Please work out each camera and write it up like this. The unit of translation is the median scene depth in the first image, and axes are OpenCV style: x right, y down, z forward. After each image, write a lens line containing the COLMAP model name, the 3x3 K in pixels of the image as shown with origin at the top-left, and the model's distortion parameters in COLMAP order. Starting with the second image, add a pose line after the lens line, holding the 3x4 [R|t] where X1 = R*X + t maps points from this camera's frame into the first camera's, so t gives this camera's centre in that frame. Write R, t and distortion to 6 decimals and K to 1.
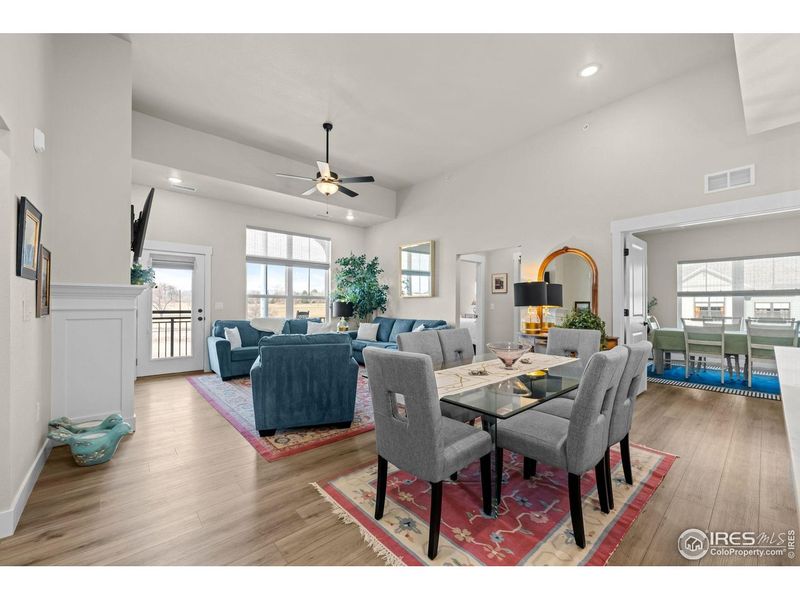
lens RADIAL K [[319.3, 0, 404.5], [0, 319.3, 298.7], [0, 0, 1]] dist [0.001895, -0.000412]
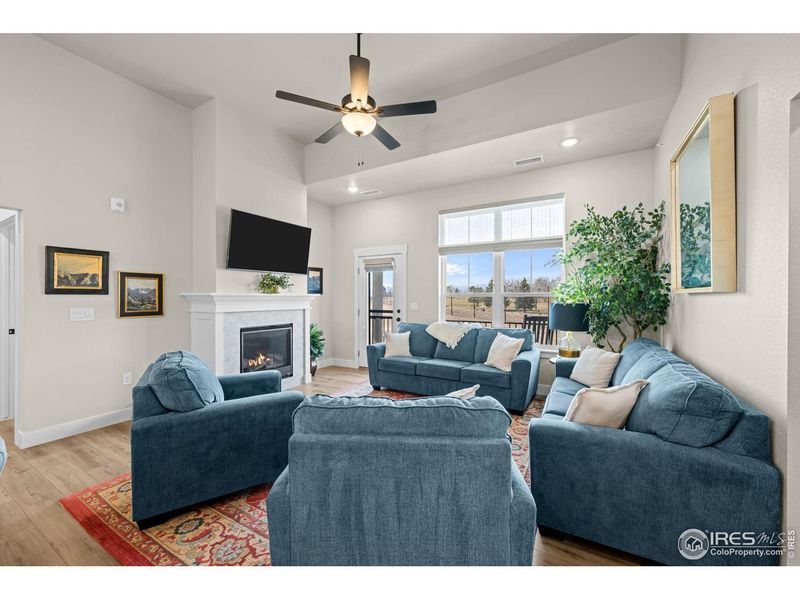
lens RADIAL K [[319.3, 0, 401.2], [0, 319.3, 295.4], [0, 0, 1]] dist [0.001895, -0.000412]
pose [[0.322284, -0.008502, -0.946605, 0.301988], [0.014612, 0.999885, -0.004006, -0.006719], [0.946530, -0.012540, 0.322371, 0.717168]]
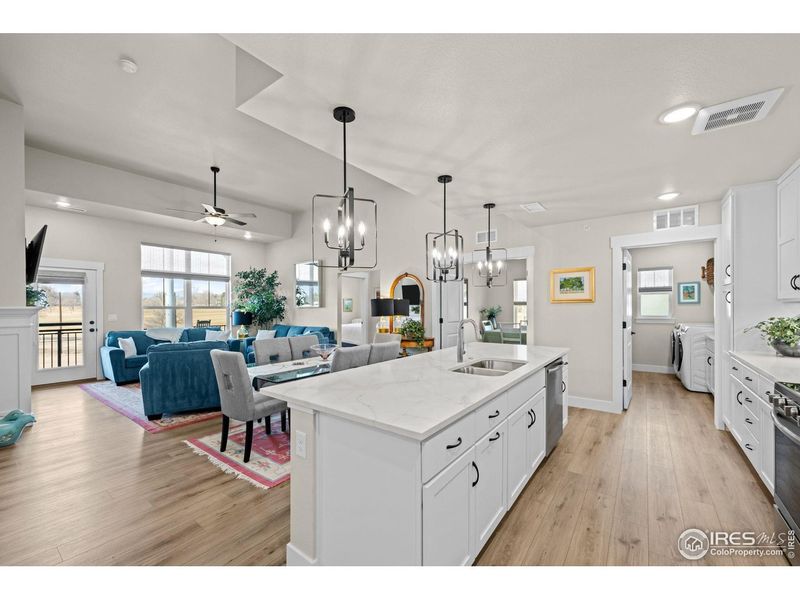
lens RADIAL K [[319.3, 0, 403.5], [0, 319.3, 305.8], [0, 0, 1]] dist [0.001895, -0.000412]
pose [[0.978354, -0.005601, 0.206861, 0.165330], [0.002518, 0.999882, 0.015164, -0.032969], [-0.206922, -0.014315, 0.978253, -0.270976]]
